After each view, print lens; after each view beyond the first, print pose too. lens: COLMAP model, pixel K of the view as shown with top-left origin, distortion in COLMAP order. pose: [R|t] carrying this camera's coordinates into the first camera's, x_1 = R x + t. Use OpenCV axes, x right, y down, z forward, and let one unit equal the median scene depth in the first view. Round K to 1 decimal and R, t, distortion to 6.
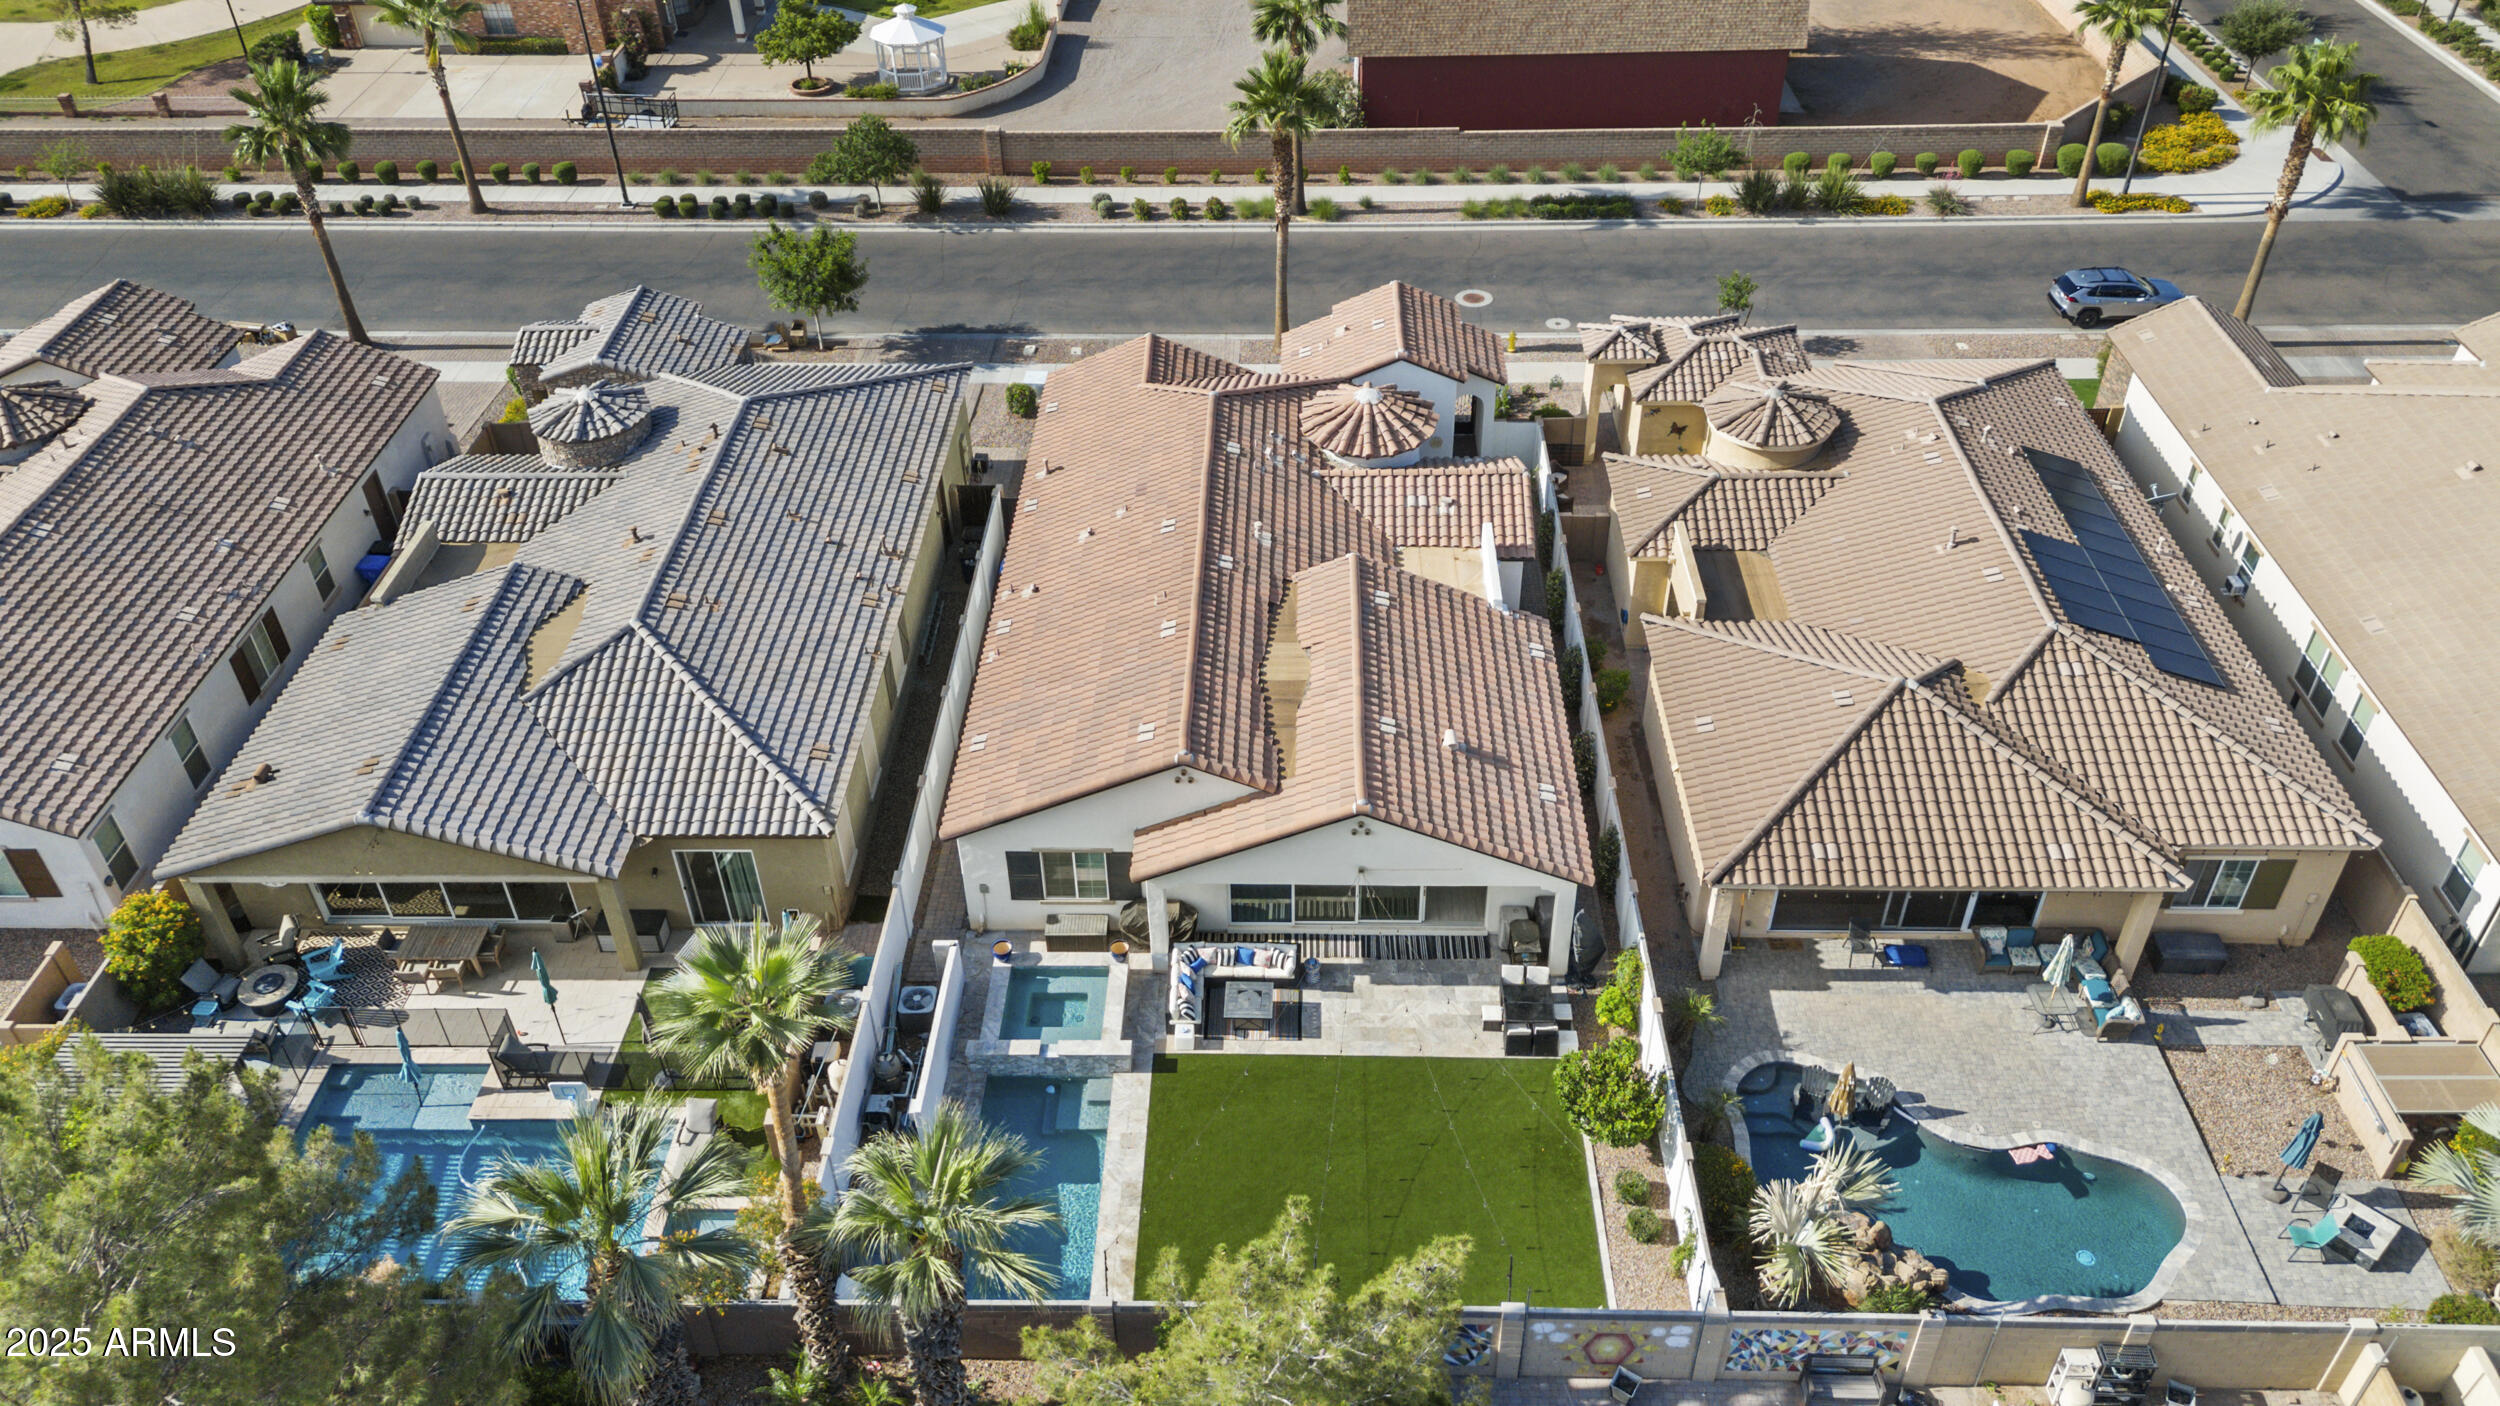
lens RADIAL K [[1848.6, 0, 1250.0], [0, 1848.6, 703.0], [0, 0, 1]] dist [0.034397, -0.002144]
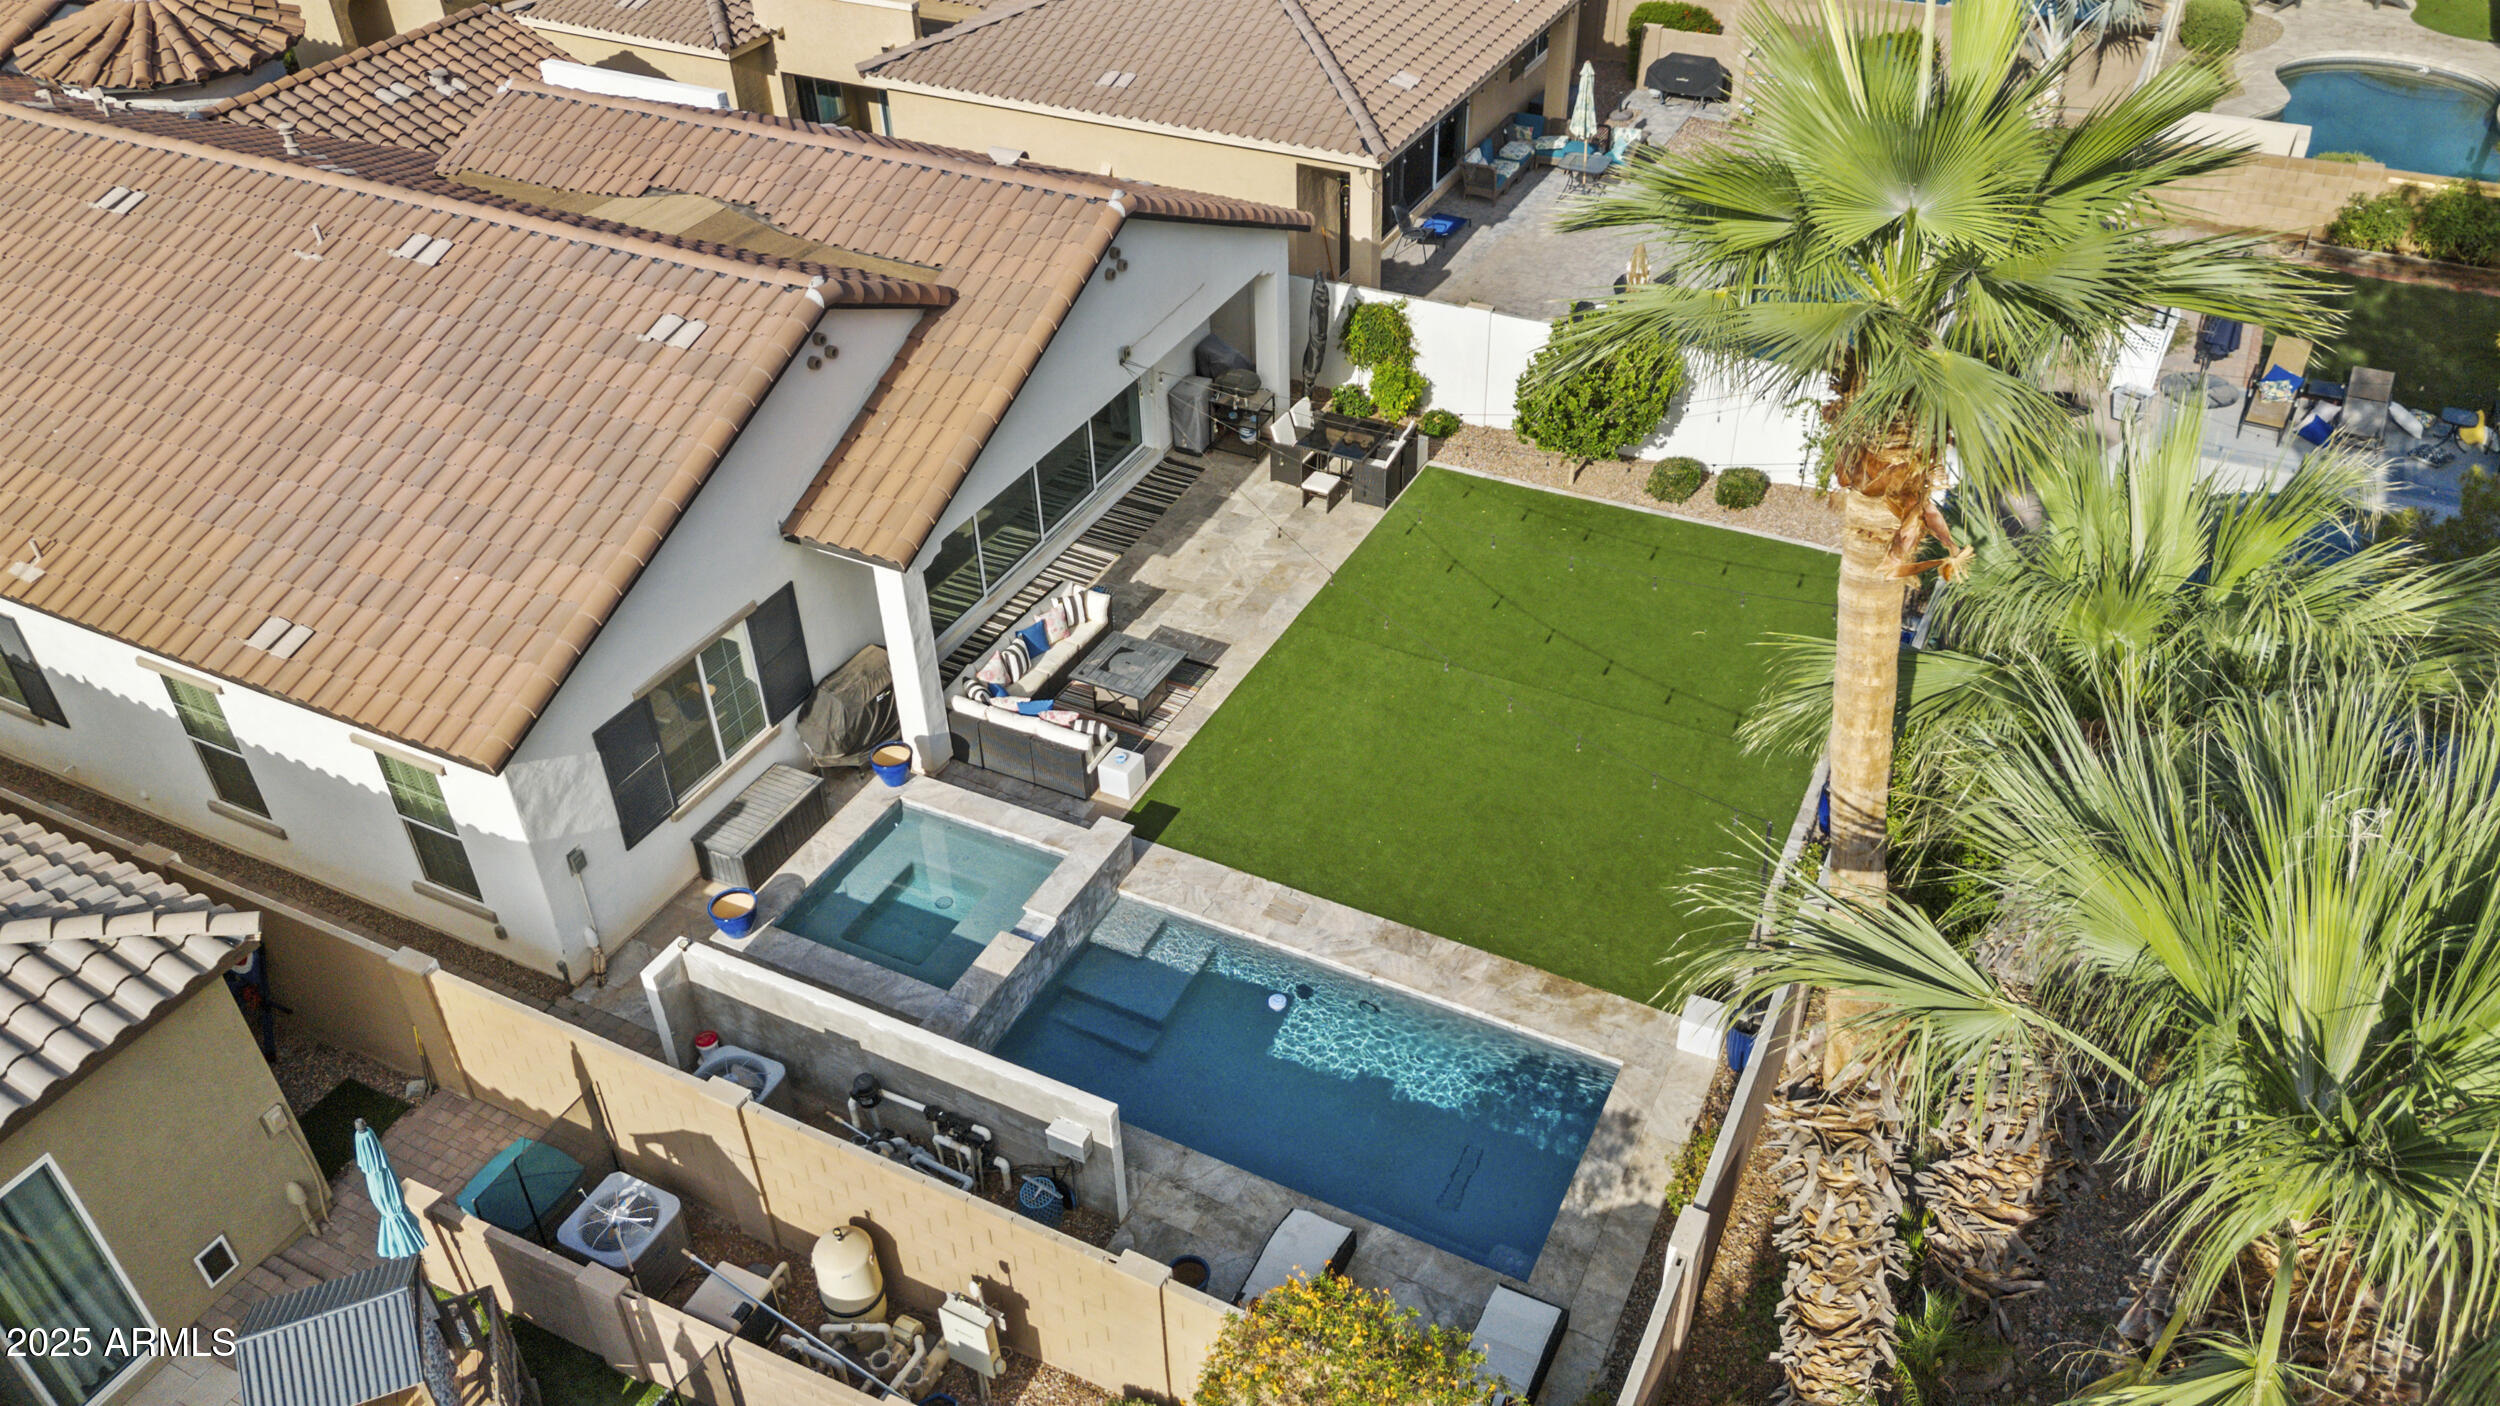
lens RADIAL K [[1848.6, 0, 1250.0], [0, 1848.6, 703.0], [0, 0, 1]] dist [0.034397, -0.002144]
pose [[0.433178, -0.526448, 0.731580, -0.384791], [0.569729, 0.788892, 0.230346, 0.061544], [-0.698402, 0.317021, 0.641663, 0.606232]]
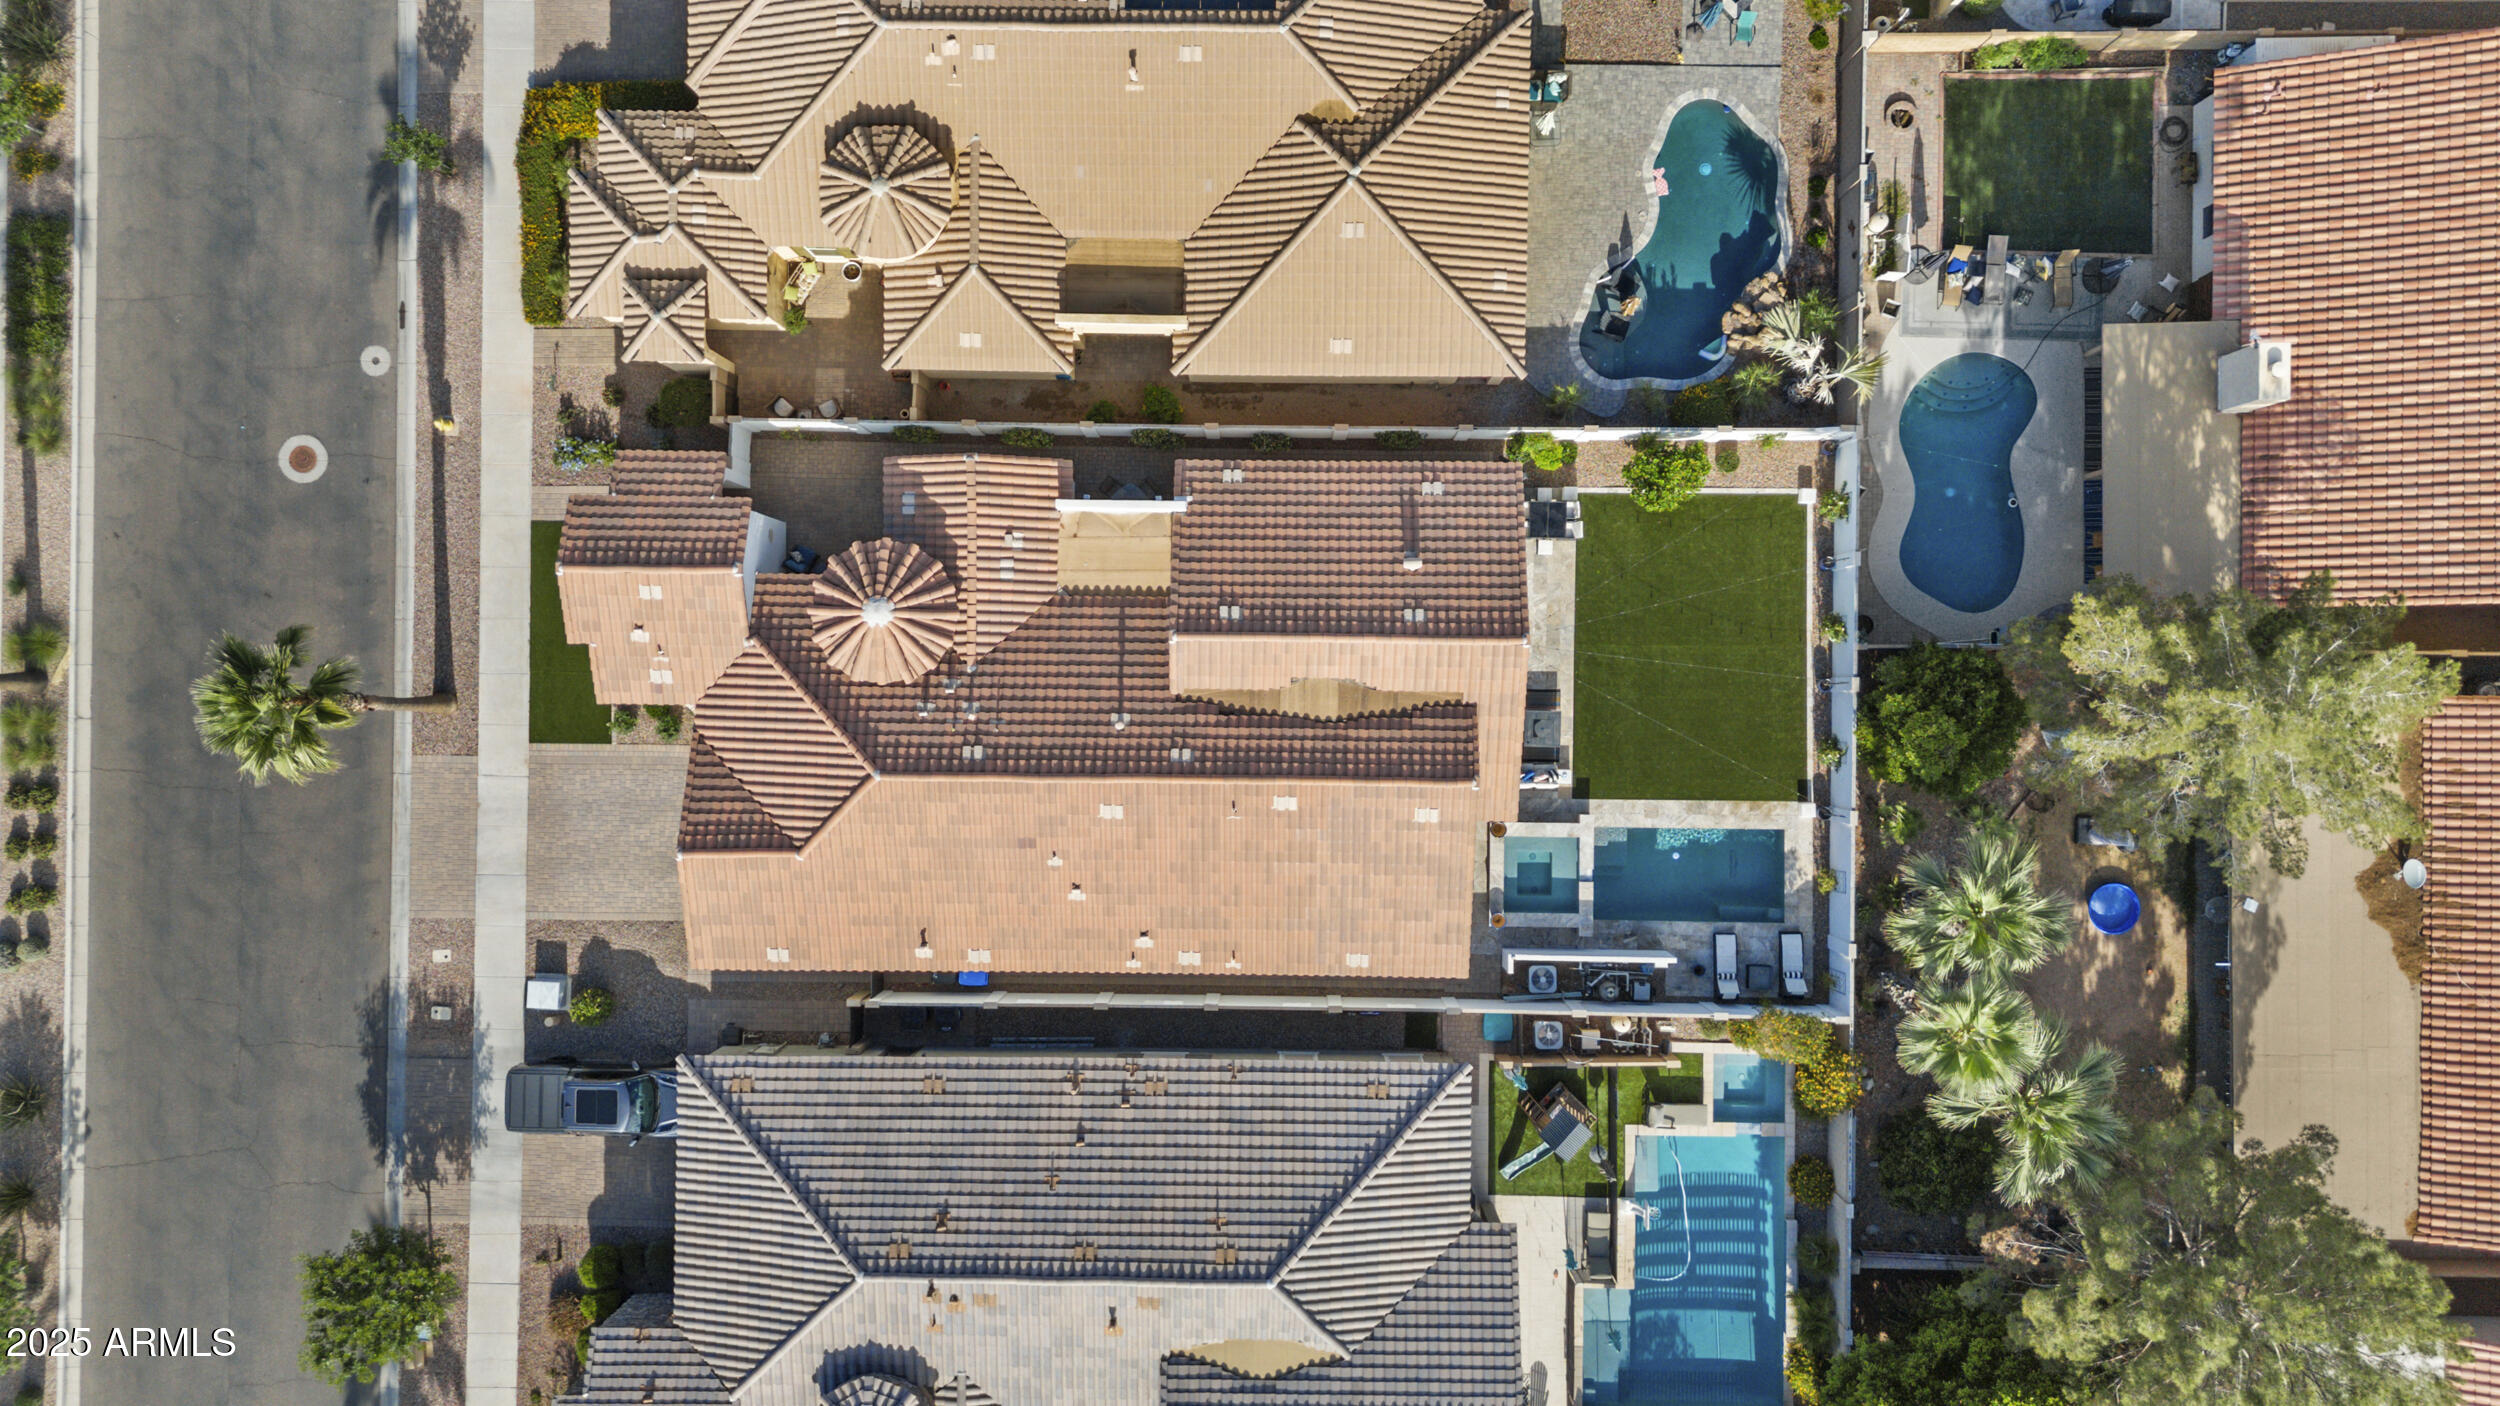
lens RADIAL K [[1848.6, 0, 1250.0], [0, 1848.6, 703.0], [0, 0, 1]] dist [0.034397, -0.002144]
pose [[-0.013418, -0.999798, 0.014981, 0.000658], [0.625778, 0.003289, 0.779994, -0.975642], [-0.779886, 0.019841, 0.625607, 0.323392]]
